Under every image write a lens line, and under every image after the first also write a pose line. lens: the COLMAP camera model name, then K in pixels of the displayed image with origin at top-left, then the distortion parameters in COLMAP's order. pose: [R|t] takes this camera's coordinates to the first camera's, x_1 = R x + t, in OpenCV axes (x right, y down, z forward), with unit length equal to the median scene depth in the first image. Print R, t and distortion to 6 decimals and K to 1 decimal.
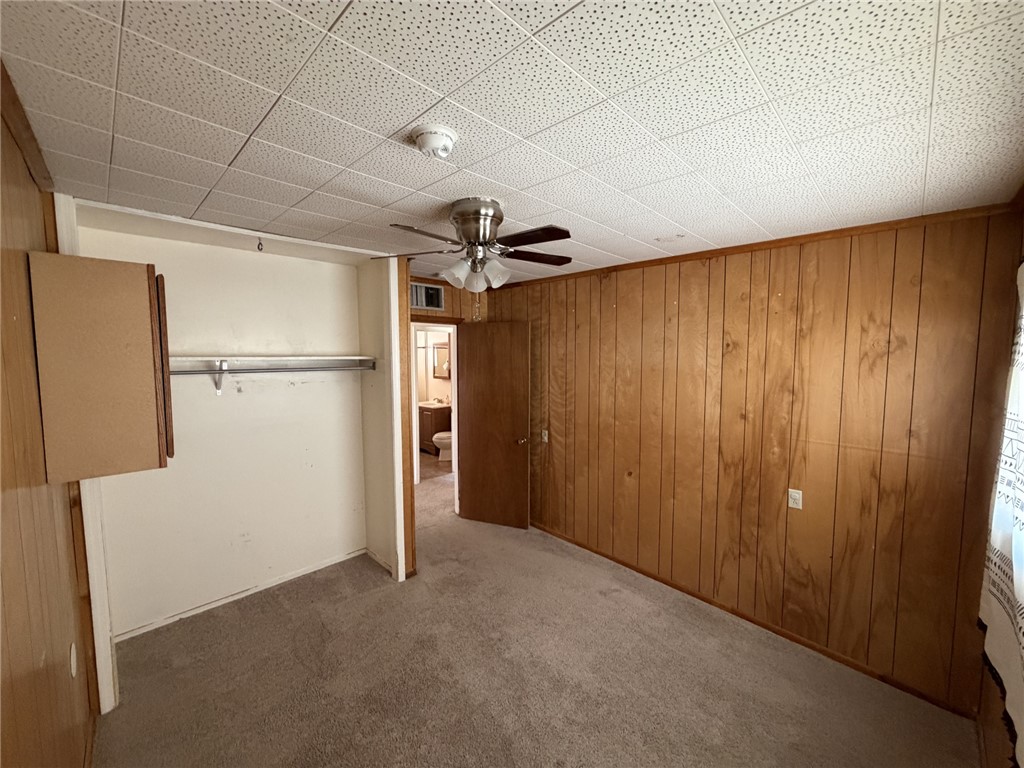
lens RADIAL K [[374.6, 0, 500.6], [0, 374.6, 391.3], [0, 0, 1]] dist [-0.023855, 0.005080]
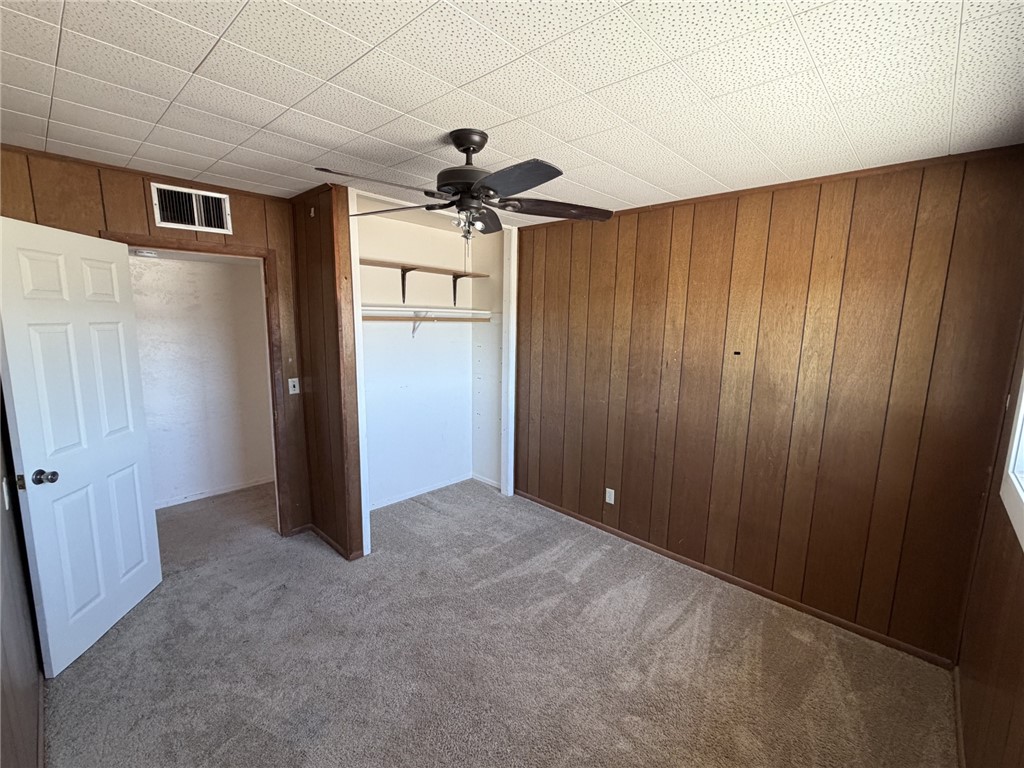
lens RADIAL K [[471.9, 0, 512.7], [0, 471.9, 378.2], [0, 0, 1]] dist [-0.003860, -0.001350]
pose [[0.992661, 0.000545, 0.120930, -0.270841], [-0.005822, 0.999046, 0.043283, 0.027623], [-0.120791, -0.043669, 0.991717, -0.244788]]
